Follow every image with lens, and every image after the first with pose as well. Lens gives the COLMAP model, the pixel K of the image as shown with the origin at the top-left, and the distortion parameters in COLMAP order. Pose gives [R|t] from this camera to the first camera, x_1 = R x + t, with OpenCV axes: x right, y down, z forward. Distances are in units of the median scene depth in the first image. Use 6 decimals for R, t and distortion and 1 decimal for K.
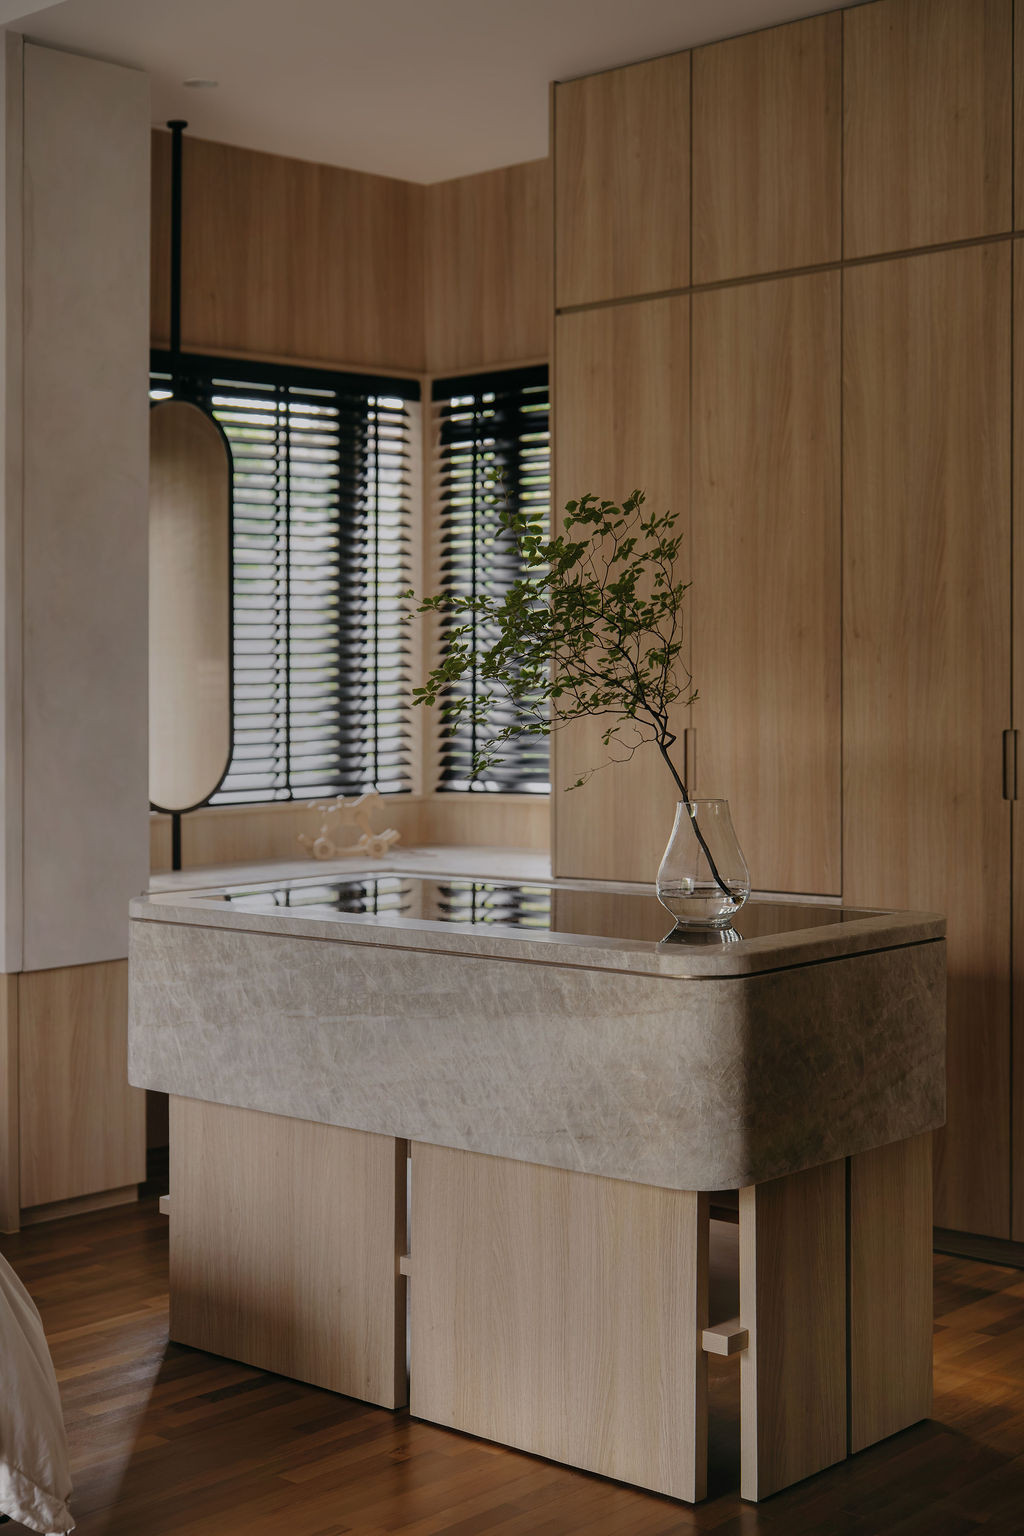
lens RADIAL K [[2195.6, 0, 511.8], [0, 2195.6, 663.3], [0, 0, 1]] dist [-0.003293, -0.067342]
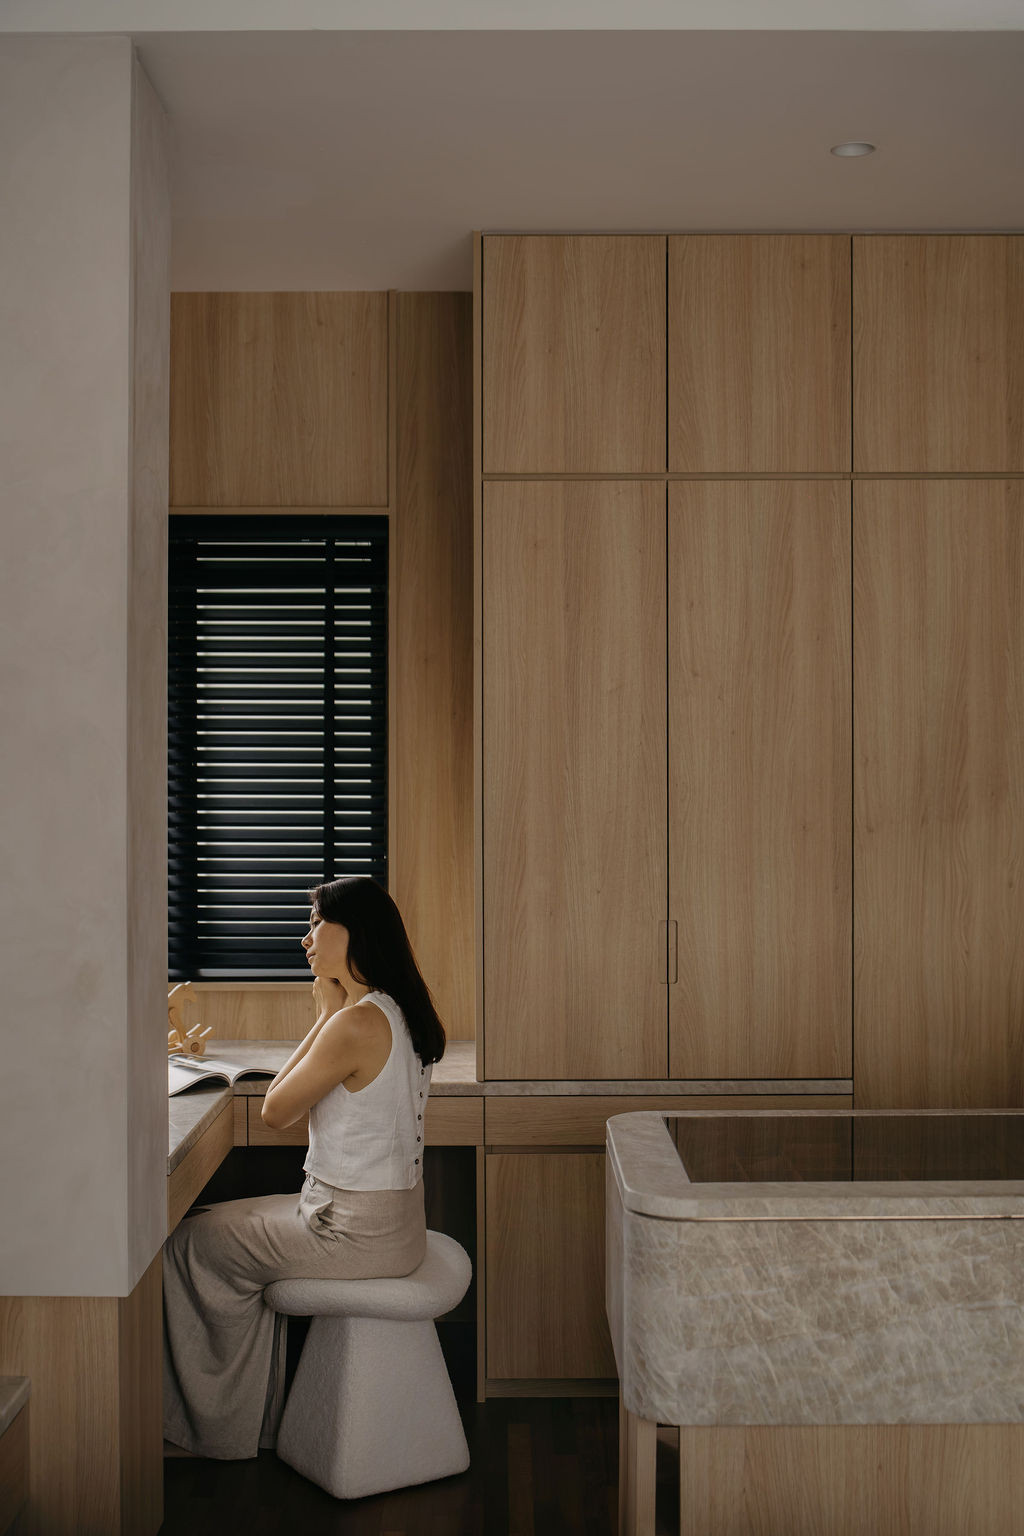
lens RADIAL K [[1890.7, 0, 512.0], [0, 1890.7, 768.0], [0, 0, 1]] dist [-0.028762, -0.013363]
pose [[0.730301, 0.005960, 0.683100, -0.718061], [-0.010094, 0.999947, 0.002067, -0.052420], [-0.683051, -0.008405, 0.730322, 0.555767]]
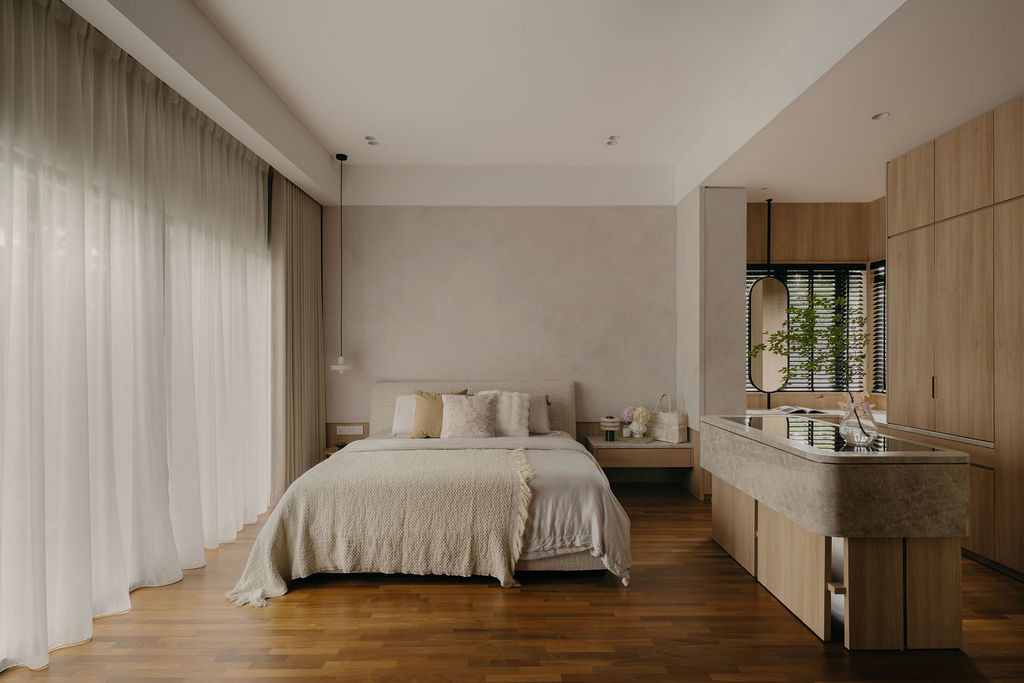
lens RADIAL K [[514.3, 0, 512.0], [0, 514.3, 341.5], [0, 0, 1]] dist [0.001026, 0.000861]
pose [[0.686491, 0.000329, -0.727138, 0.251082], [-0.007911, 0.999944, -0.007016, -0.009127], [0.727095, 0.010569, 0.686456, 0.180863]]
